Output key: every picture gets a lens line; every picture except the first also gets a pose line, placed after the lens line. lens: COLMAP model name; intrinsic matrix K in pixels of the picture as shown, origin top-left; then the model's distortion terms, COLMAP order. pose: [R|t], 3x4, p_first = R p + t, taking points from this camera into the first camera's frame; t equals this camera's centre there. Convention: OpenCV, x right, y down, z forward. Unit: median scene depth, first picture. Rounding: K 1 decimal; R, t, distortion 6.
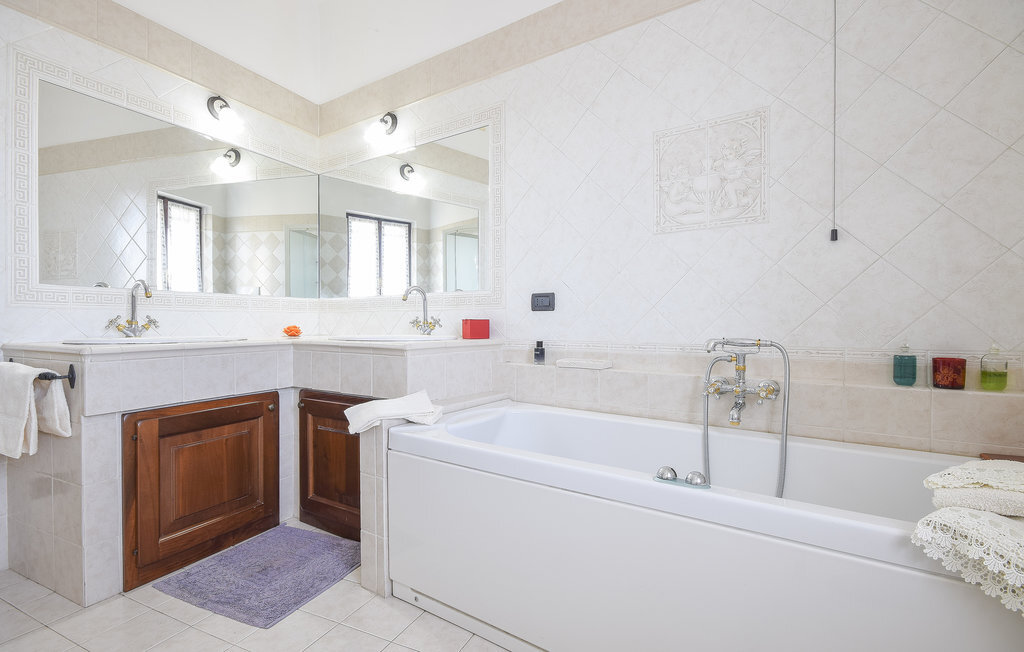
lens RADIAL K [[488.9, 0, 530.7], [0, 488.9, 323.7], [0, 0, 1]] dist [-0.000741, -0.000093]
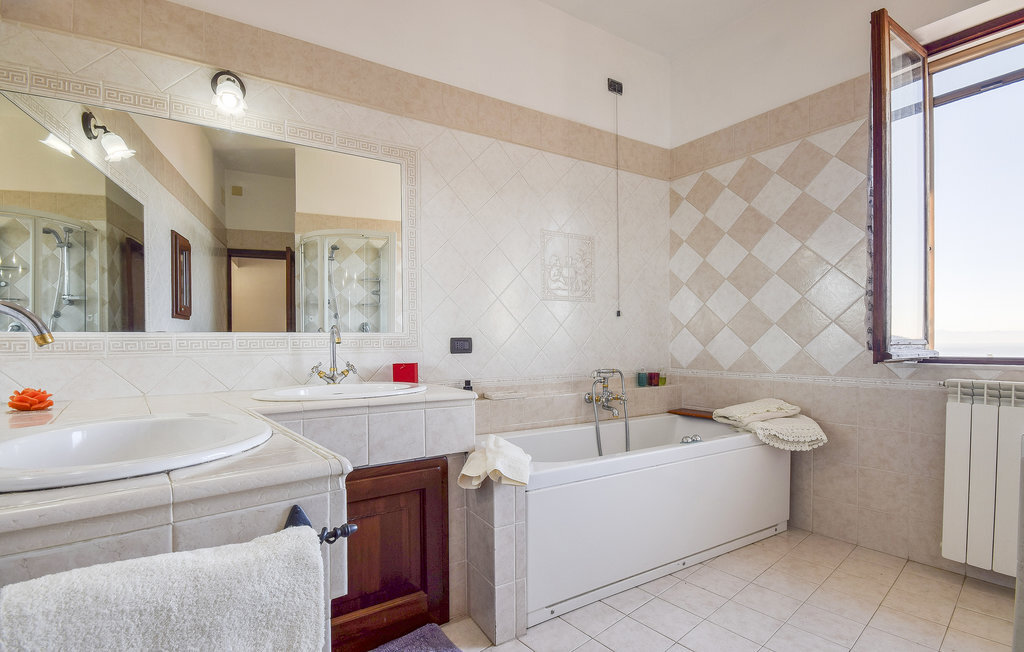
lens RADIAL K [[457.2, 0, 509.3], [0, 457.2, 345.6], [0, 0, 1]] dist [-0.009063, -0.000470]
pose [[0.423403, -0.004837, 0.905928, -1.026668], [0.013085, 0.999914, -0.000776, -0.048567], [-0.905847, 0.012183, 0.423430, 0.525682]]
